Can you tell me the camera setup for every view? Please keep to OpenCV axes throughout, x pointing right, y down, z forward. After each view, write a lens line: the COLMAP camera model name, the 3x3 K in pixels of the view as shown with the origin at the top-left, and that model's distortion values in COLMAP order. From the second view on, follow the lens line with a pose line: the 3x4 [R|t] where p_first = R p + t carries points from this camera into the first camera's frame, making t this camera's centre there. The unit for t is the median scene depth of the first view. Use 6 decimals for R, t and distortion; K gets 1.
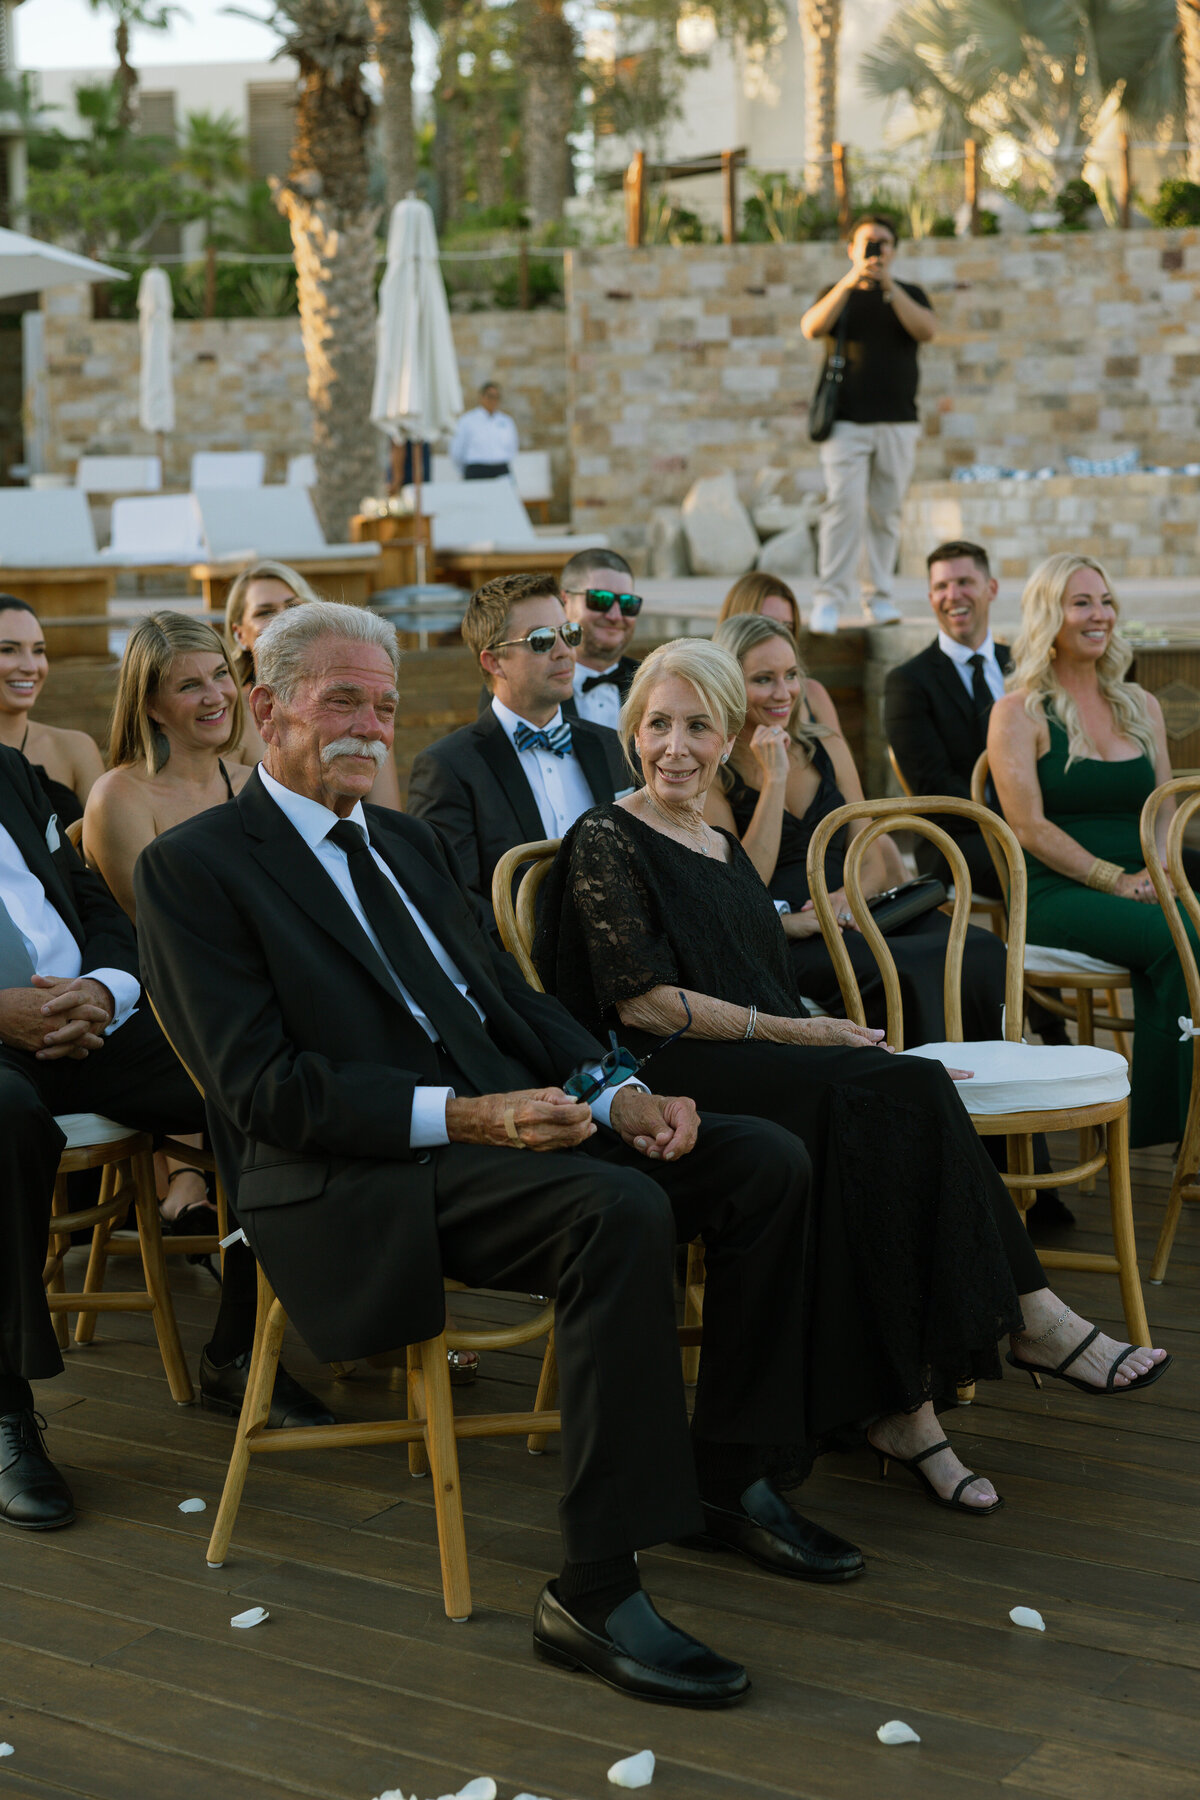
lens RADIAL K [[2731.4, 0, 600.0], [0, 2731.4, 900.0], [0, 0, 1]] dist [-0.009226, 0.068907]
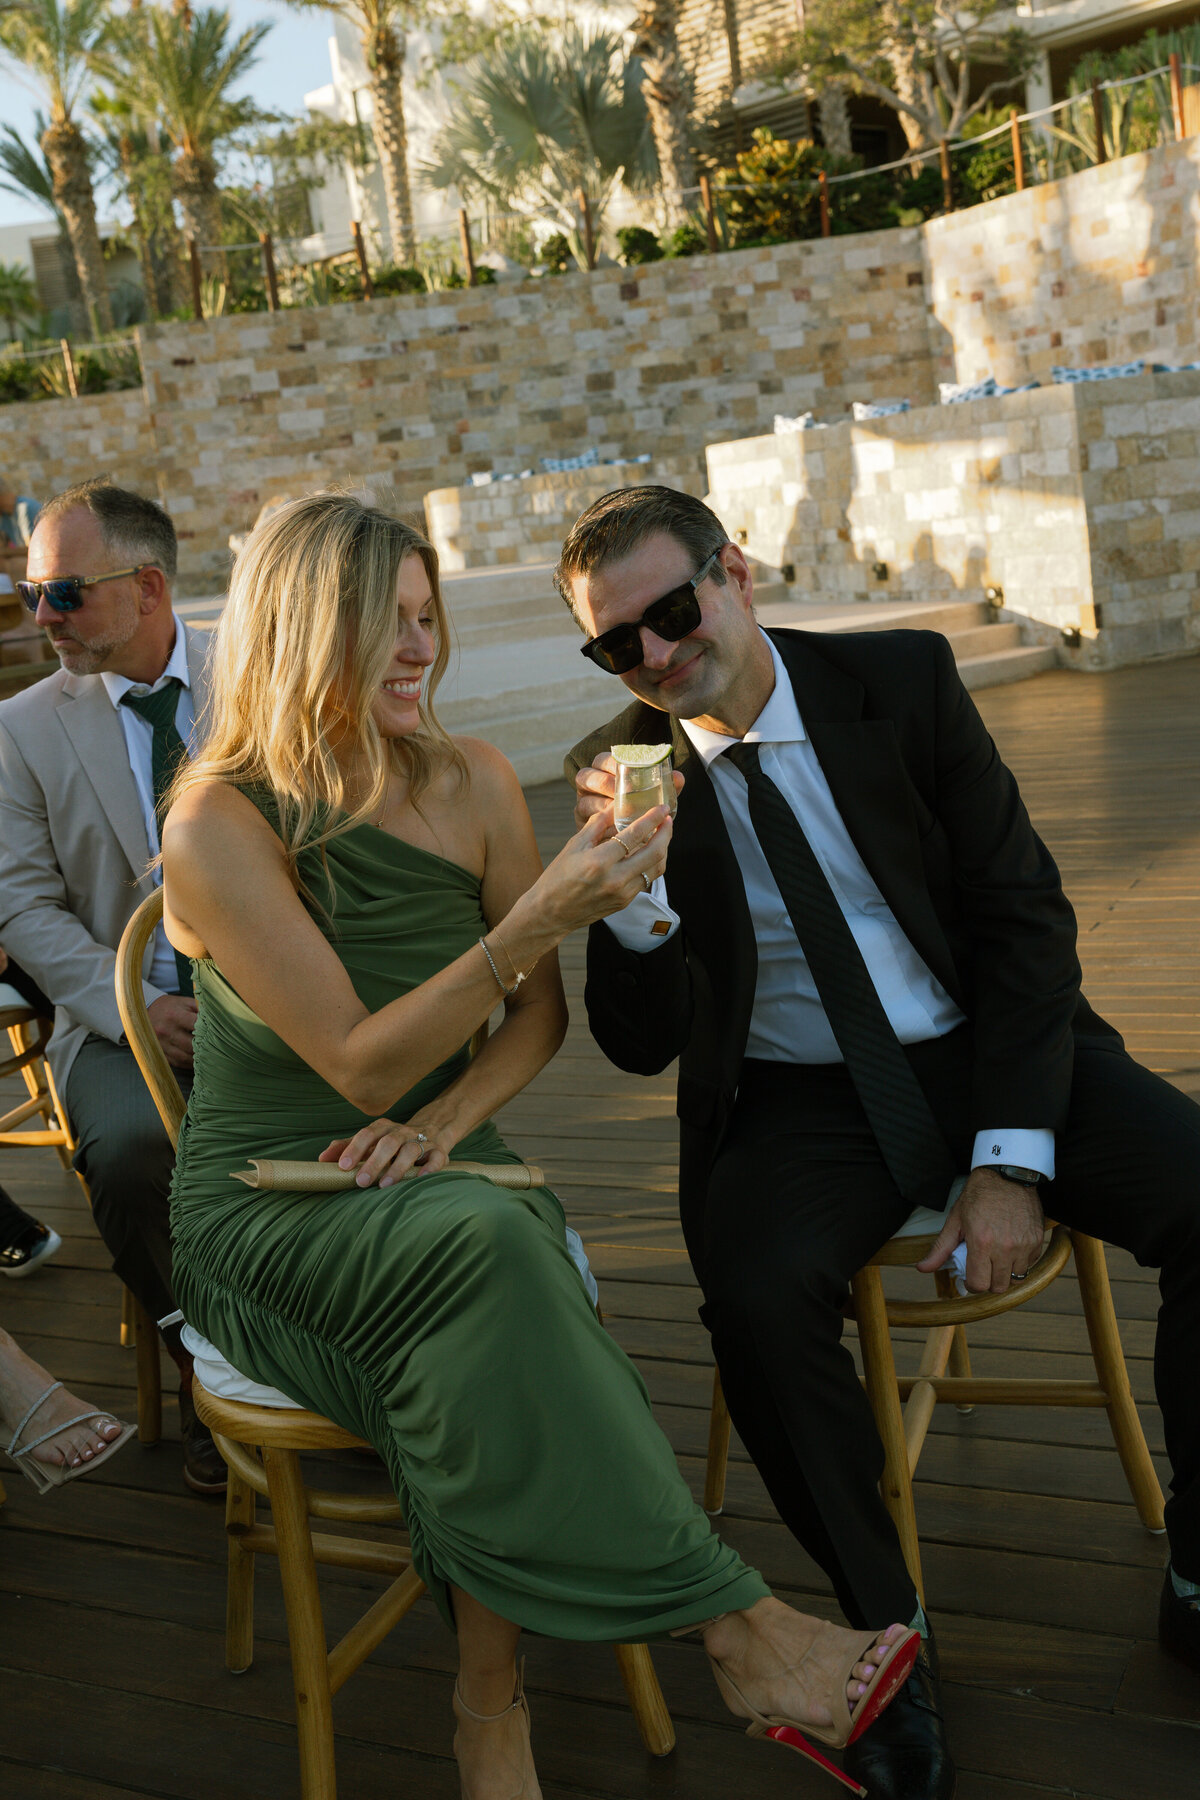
lens RADIAL K [[1946.2, 0, 600.0], [0, 1946.2, 900.0], [0, 0, 1]] dist [-0.003296, -0.002829]
pose [[0.986843, -0.122450, 0.105580, 0.068827], [0.116862, 0.991476, 0.057603, -0.012382], [-0.111733, -0.044507, 0.992741, 0.110393]]
